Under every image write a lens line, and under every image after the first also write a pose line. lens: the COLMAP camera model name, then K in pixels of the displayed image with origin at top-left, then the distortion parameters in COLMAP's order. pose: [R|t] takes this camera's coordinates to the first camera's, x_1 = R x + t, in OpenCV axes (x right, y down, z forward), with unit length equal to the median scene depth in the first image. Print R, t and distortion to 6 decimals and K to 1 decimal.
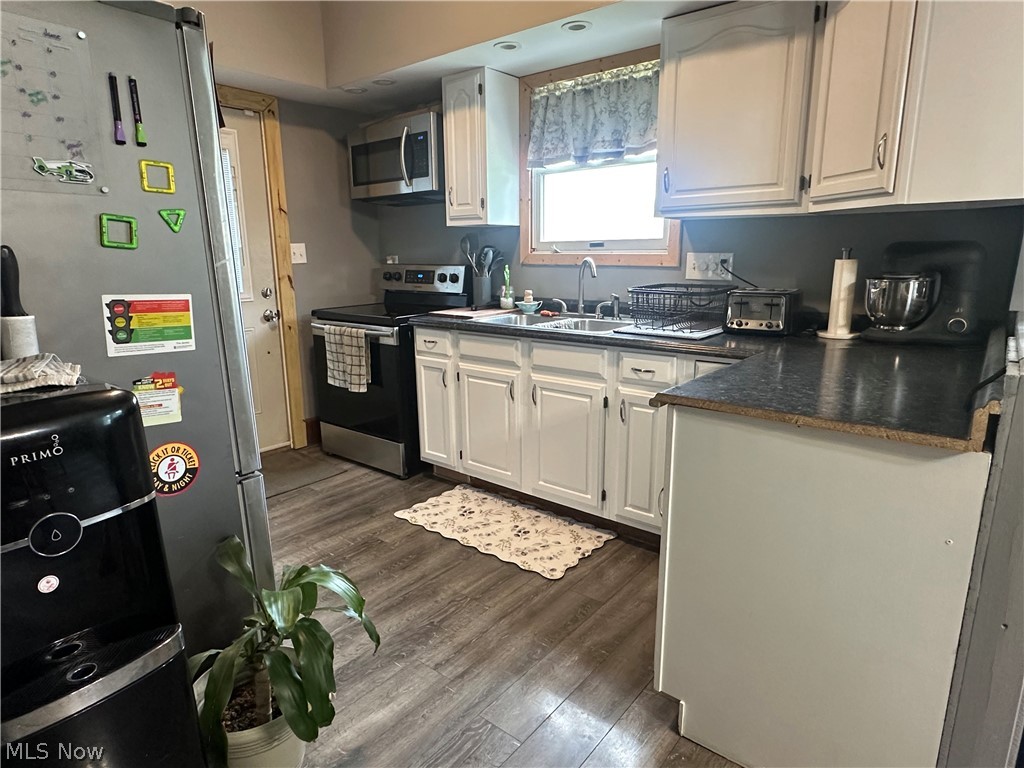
lens RADIAL K [[594.7, 0, 509.1], [0, 594.7, 383.5], [0, 0, 1]] dist [0.005558, -0.002436]
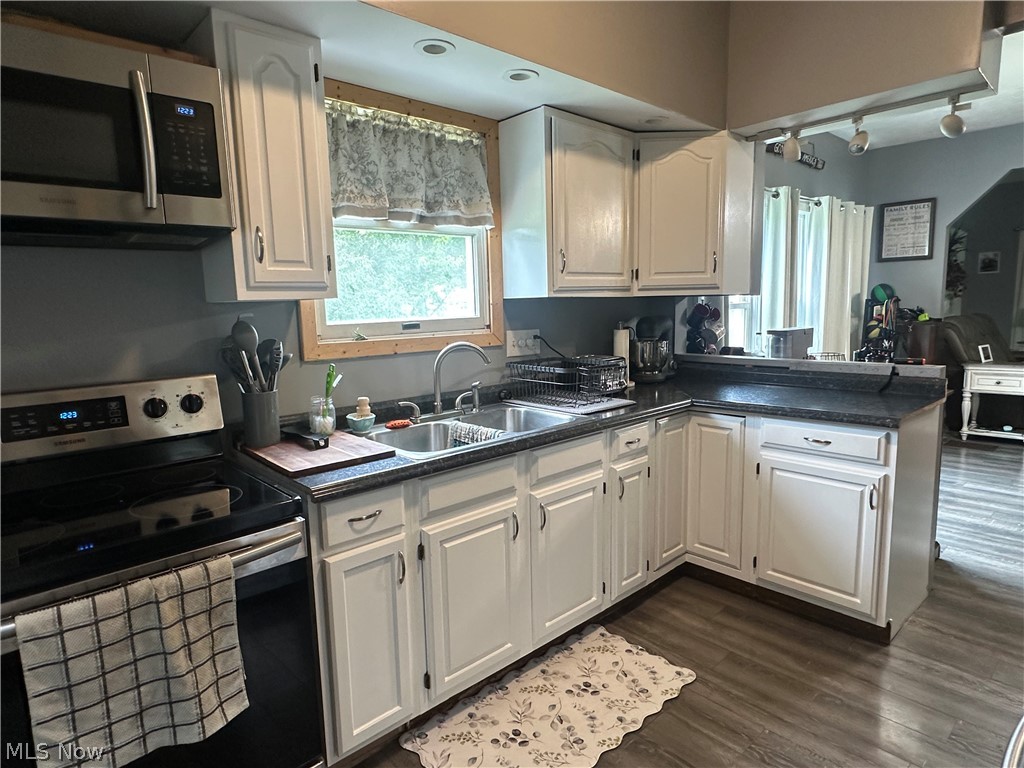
lens RADIAL K [[594.7, 0, 510.5], [0, 594.7, 385.4], [0, 0, 1]] dist [0.005558, -0.002436]
pose [[0.142656, -0.130202, 0.981171, -0.669081], [0.240198, 0.966230, 0.093297, -0.218078], [-0.960184, 0.222367, 0.169113, 0.828312]]
